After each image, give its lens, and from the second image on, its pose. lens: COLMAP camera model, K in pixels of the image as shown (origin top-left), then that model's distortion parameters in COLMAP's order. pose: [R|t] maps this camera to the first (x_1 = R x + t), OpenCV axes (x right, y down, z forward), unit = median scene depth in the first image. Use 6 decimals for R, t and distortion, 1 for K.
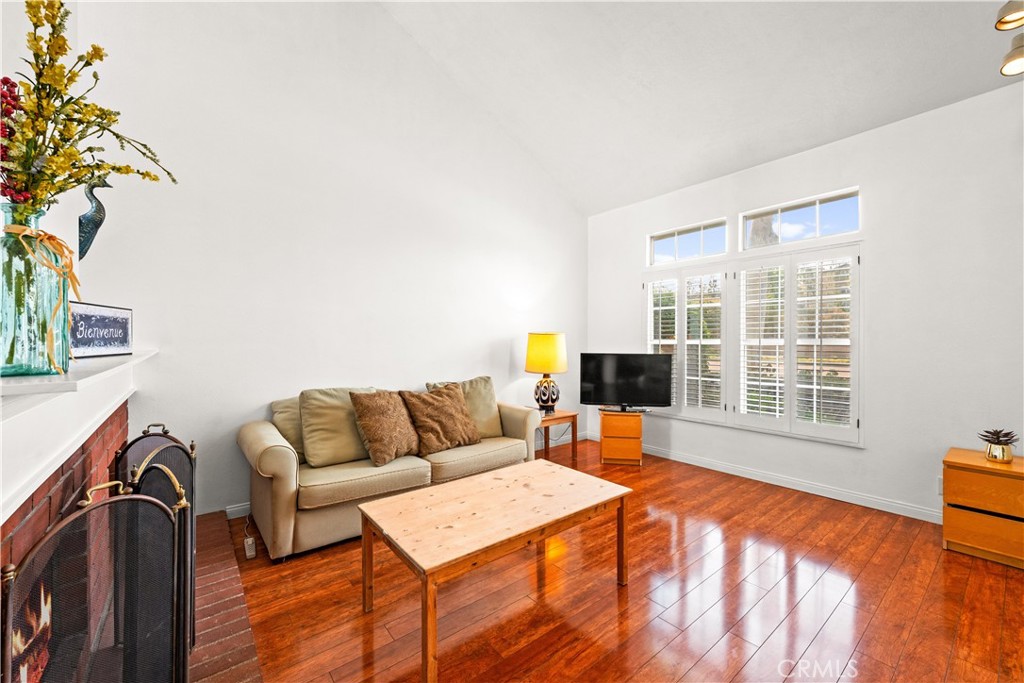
lens RADIAL K [[407.7, 0, 509.5], [0, 407.7, 342.7], [0, 0, 1]] dist [-0.001920, -0.000192]
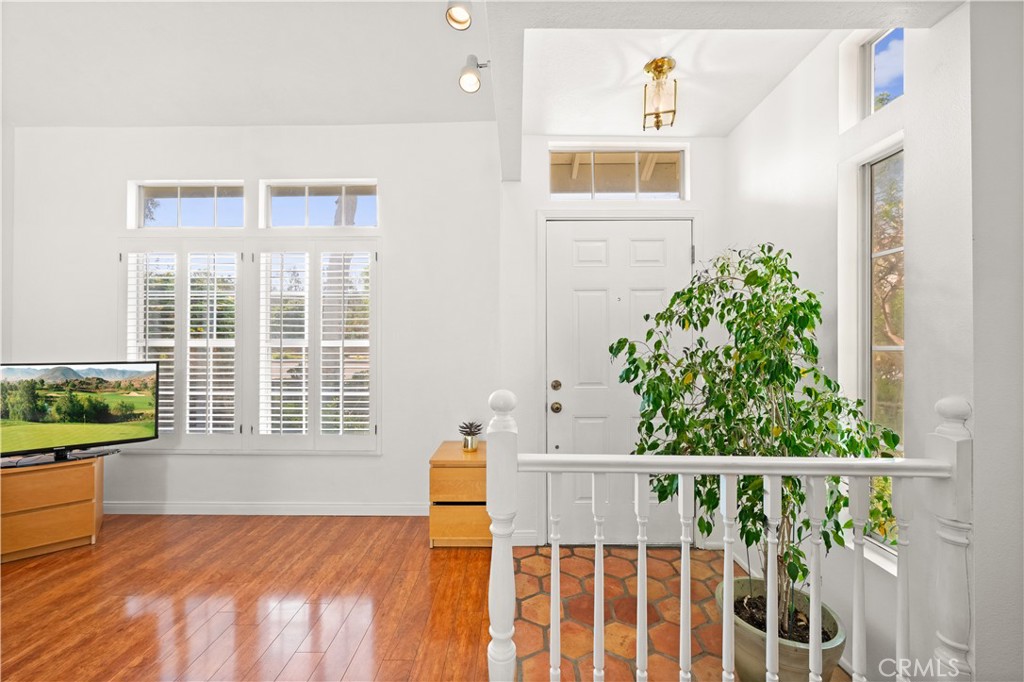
lens RADIAL K [[409.7, 0, 510.0], [0, 409.7, 339.8], [0, 0, 1]] dist [-0.000871, -0.000589]
pose [[0.634576, 0.006619, 0.772832, 0.289334], [0.000978, 0.999956, -0.009368, -0.000583], [-0.772860, 0.006701, 0.634541, 0.141981]]
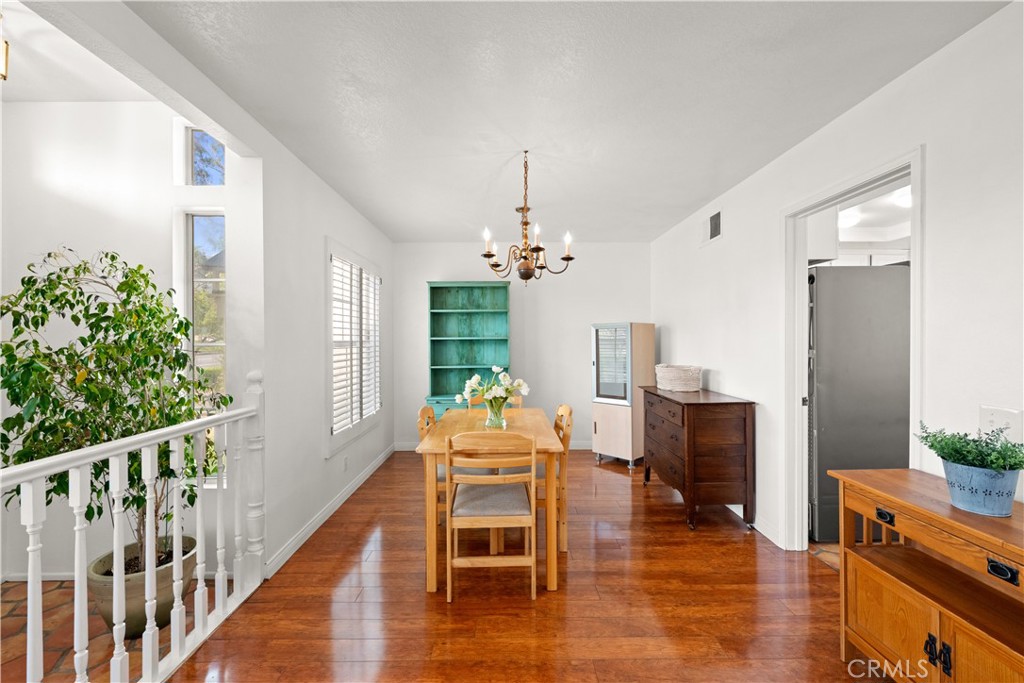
lens RADIAL K [[409.7, 0, 510.0], [0, 409.7, 340.3], [0, 0, 1]] dist [-0.000871, -0.000589]
pose [[-0.789759, -0.000743, 0.613417, 0.095754], [0.005055, 0.999957, 0.007719, -0.004767], [-0.613397, 0.009197, -0.789721, 0.330705]]
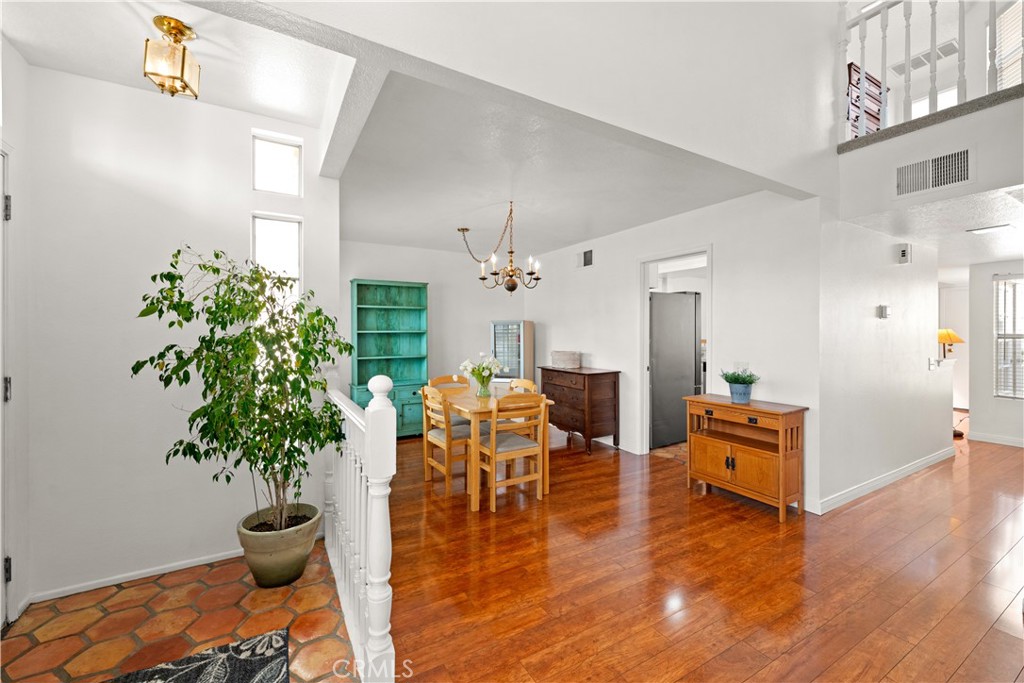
lens RADIAL K [[415.5, 0, 509.3], [0, 415.5, 331.5], [0, 0, 1]] dist [0.000324, -0.000151]
pose [[-0.989276, -0.000571, 0.146058, 0.367198], [-0.000134, 0.999995, 0.003004, -0.007052], [-0.146059, 0.002953, -0.989271, 0.781543]]
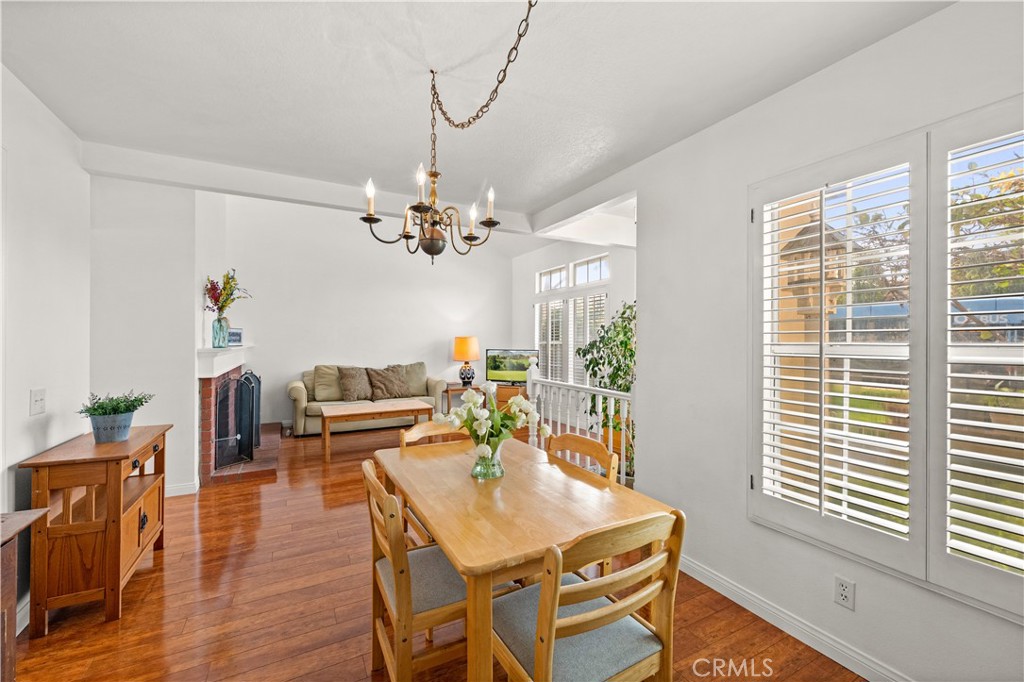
lens RADIAL K [[412.9, 0, 509.0], [0, 412.9, 342.5], [0, 0, 1]] dist [0.000368, 0.000045]
pose [[0.983939, 0.003209, -0.178475, 0.698952], [-0.003881, 0.999987, -0.003419, 0.005060], [0.178461, 0.004056, 0.983939, -0.741414]]
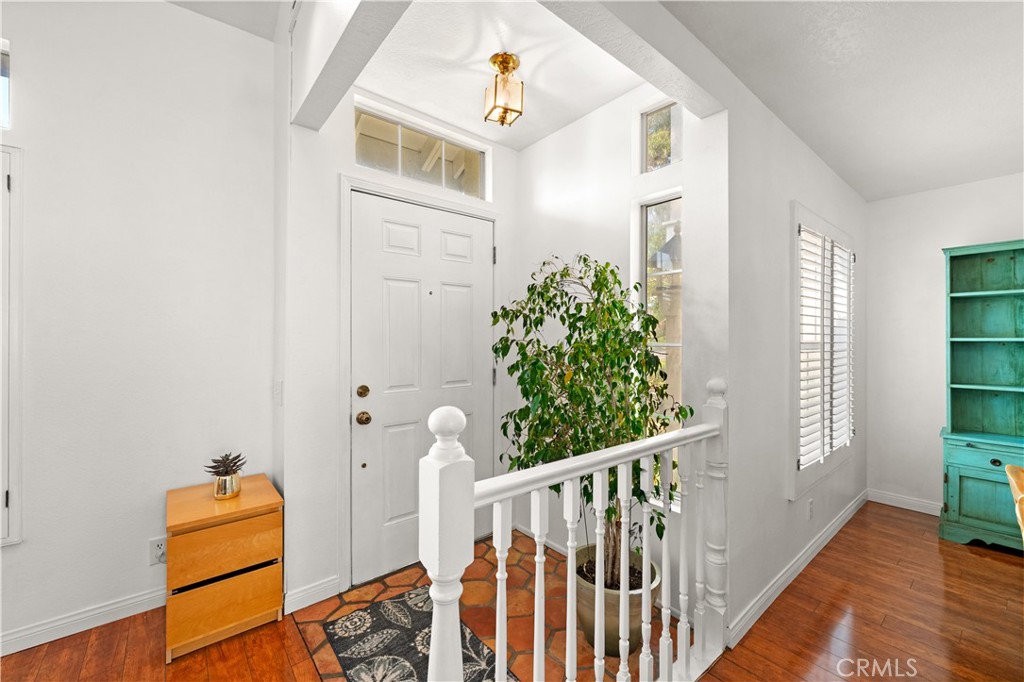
lens RADIAL K [[415.1, 0, 513.7], [0, 415.1, 336.5], [0, 0, 1]] dist [-0.000775, 0.000174]
pose [[-0.017502, 0.003386, 0.999841, 0.288048], [0.000539, 0.999994, -0.003377, -0.005480], [-0.999847, 0.000480, -0.017504, 0.332724]]
